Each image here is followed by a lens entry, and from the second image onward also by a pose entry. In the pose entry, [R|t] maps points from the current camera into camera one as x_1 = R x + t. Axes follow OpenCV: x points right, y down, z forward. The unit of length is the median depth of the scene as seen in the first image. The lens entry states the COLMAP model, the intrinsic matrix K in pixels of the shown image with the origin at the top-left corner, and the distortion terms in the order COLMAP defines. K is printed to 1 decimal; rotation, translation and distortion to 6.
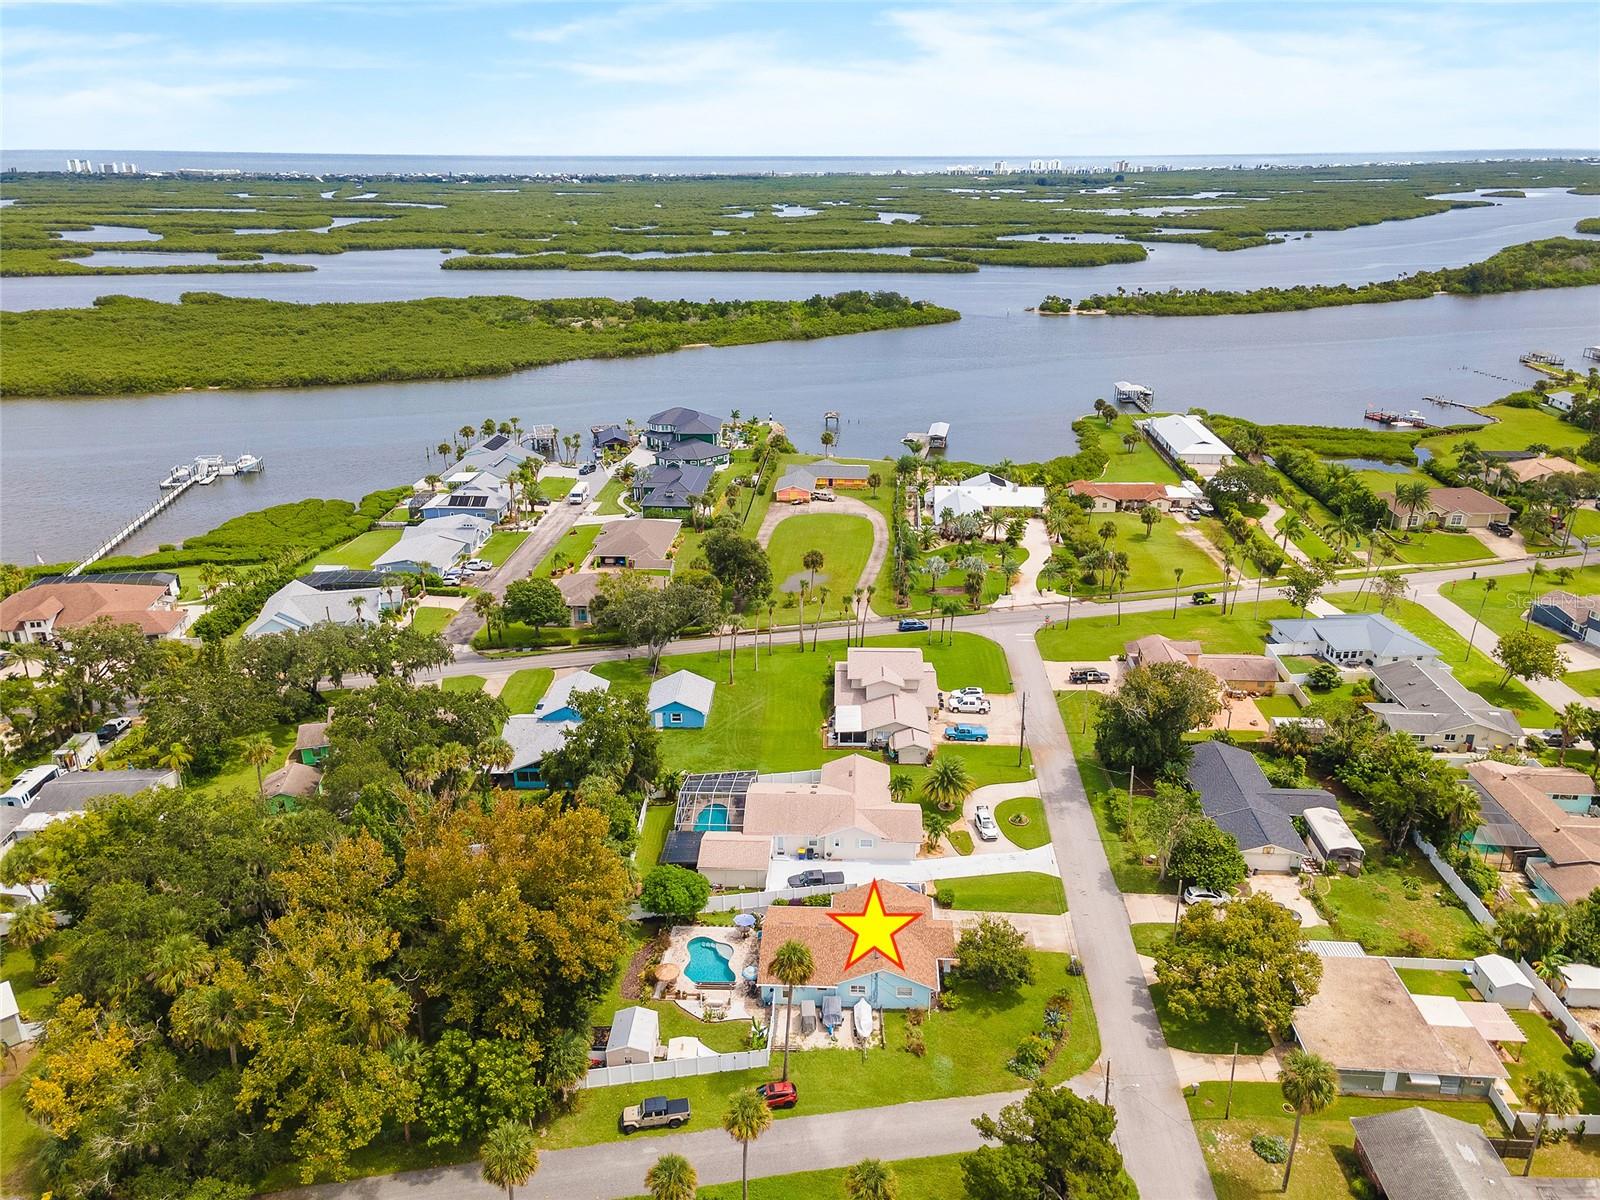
lens RADIAL K [[1169.8, 0, 811.5], [0, 1169.8, 600.7], [0, 0, 1]] dist [0.042193, 0.011984]
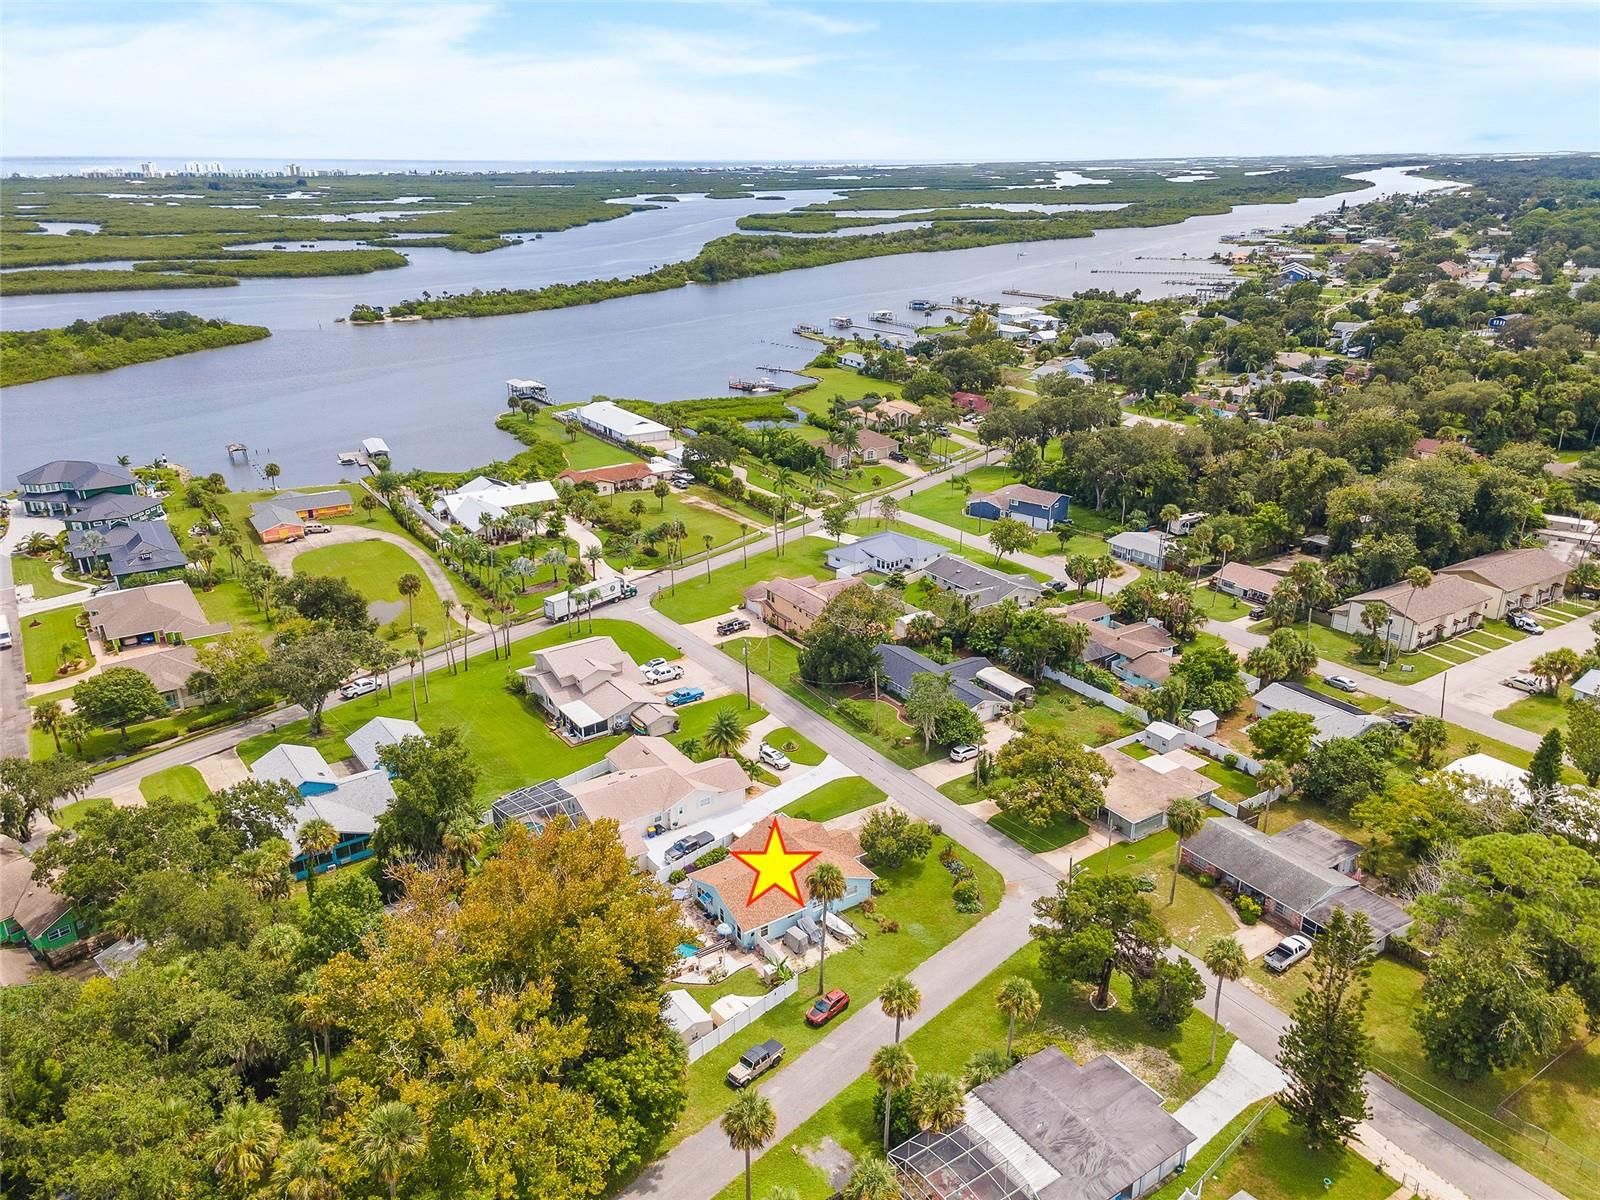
lens RADIAL K [[1169.8, 0, 811.5], [0, 1169.8, 600.7], [0, 0, 1]] dist [0.042193, 0.011984]
pose [[0.800655, -0.214595, 0.559375, -0.340471], [0.216863, 0.974147, 0.063312, -0.014439], [-0.558500, 0.070617, 0.826493, 0.039655]]
